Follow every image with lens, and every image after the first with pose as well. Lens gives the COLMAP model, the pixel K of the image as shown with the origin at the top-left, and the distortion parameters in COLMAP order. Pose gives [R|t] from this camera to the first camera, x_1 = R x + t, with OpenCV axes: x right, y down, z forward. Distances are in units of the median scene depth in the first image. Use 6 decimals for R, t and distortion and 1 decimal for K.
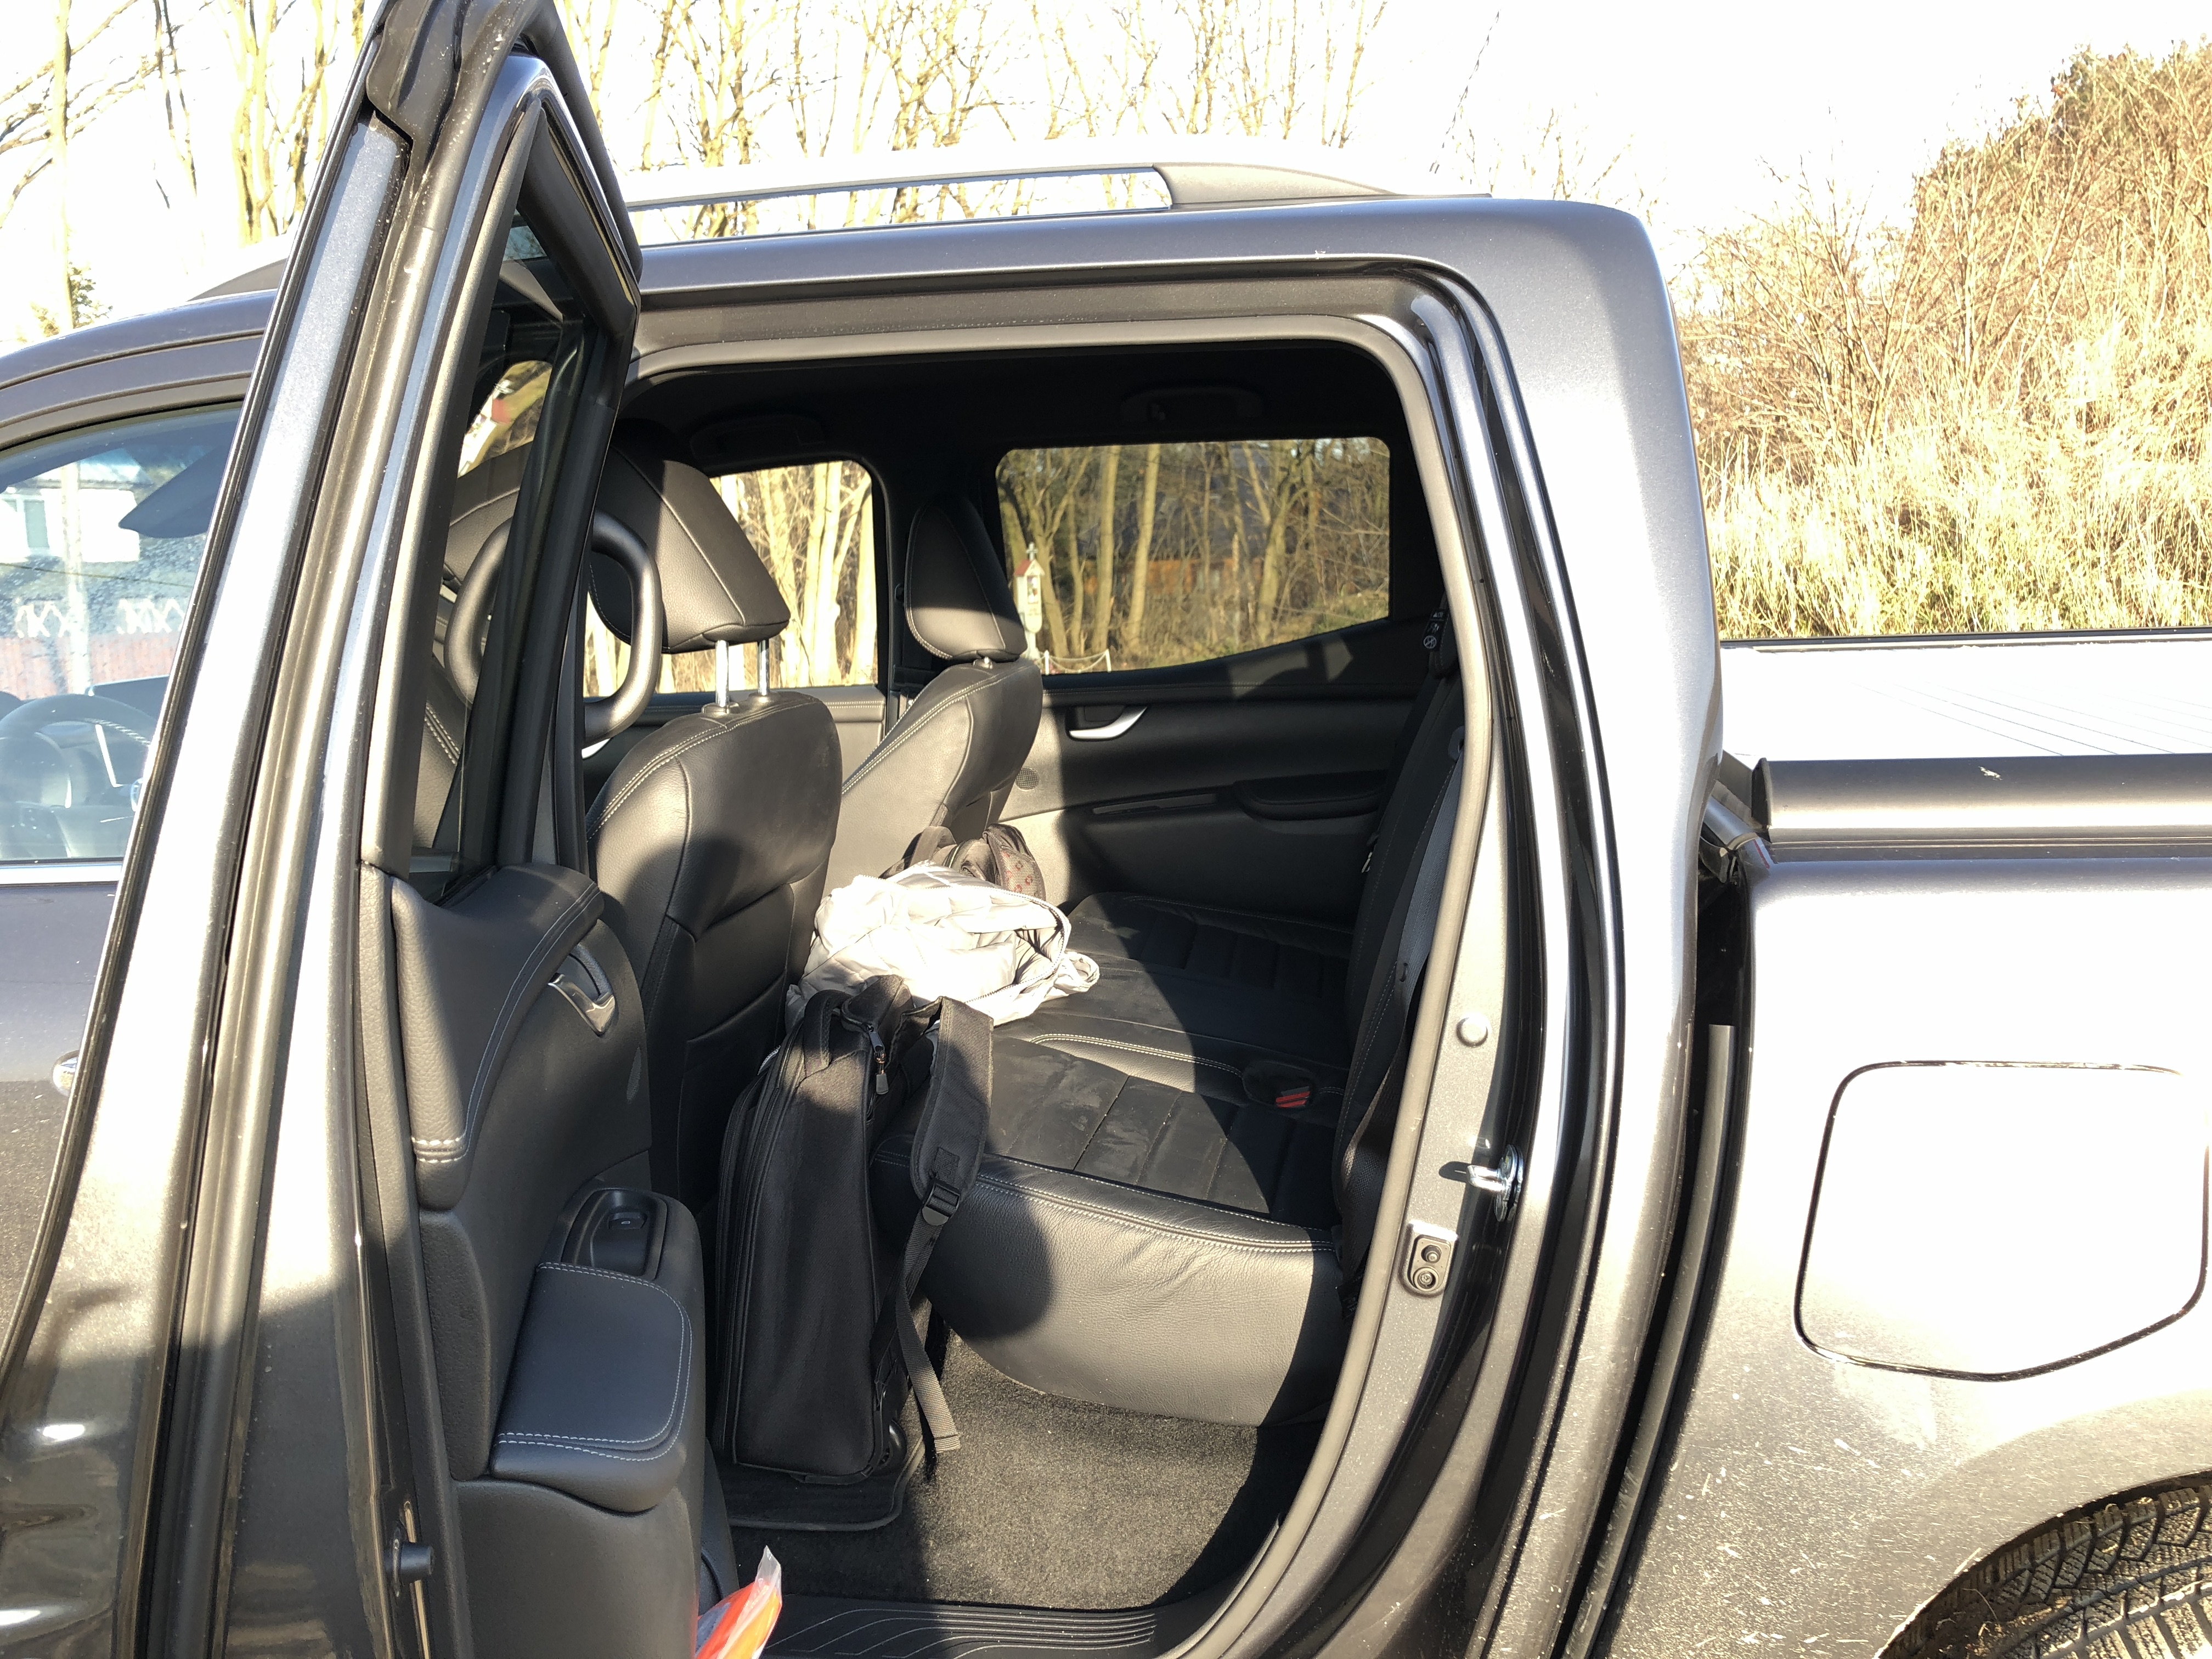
lens RADIAL K [[1901.7, 0, 1103.6], [0, 1901.7, 761.7], [0, 0, 1]] dist [0.048776, -0.042438]
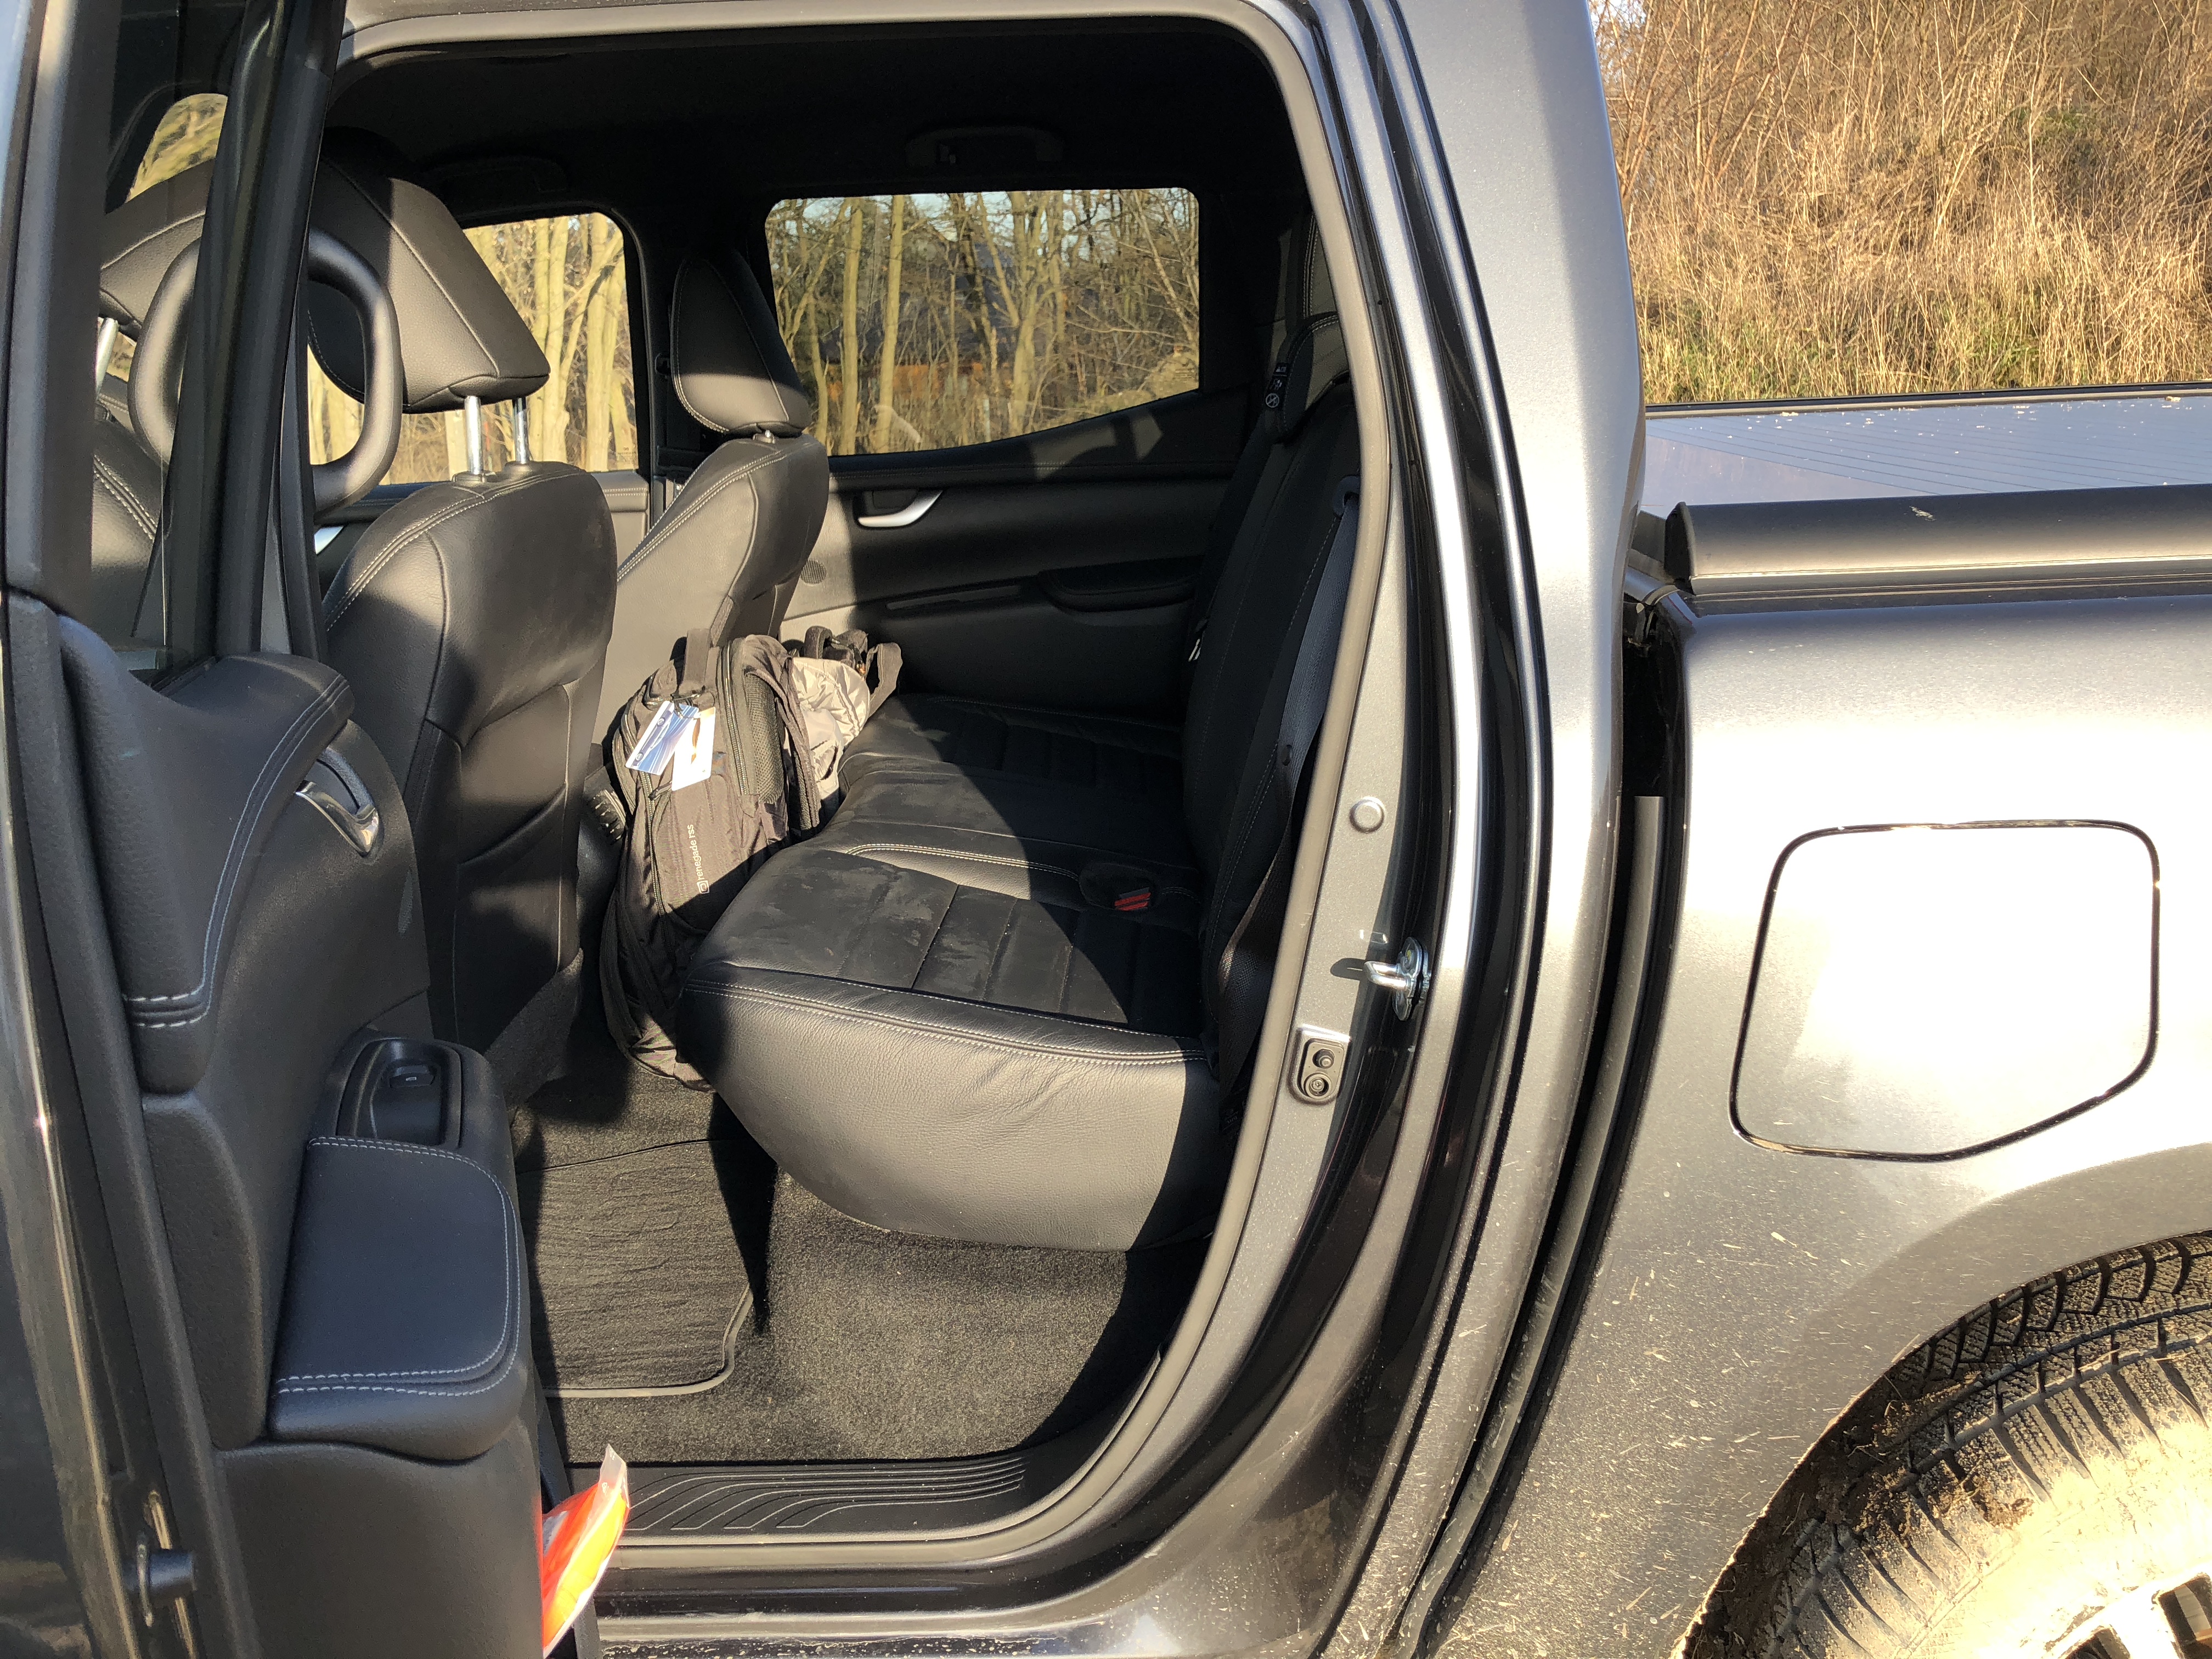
lens RADIAL K [[1901.7, 0, 1103.6], [0, 1901.7, 761.7], [0, 0, 1]] dist [0.048776, -0.042438]
pose [[0.991040, -0.033006, 0.129421, -0.041679], [0.020226, 0.994897, 0.098847, 0.021911], [-0.132023, -0.095344, 0.986651, 0.118351]]
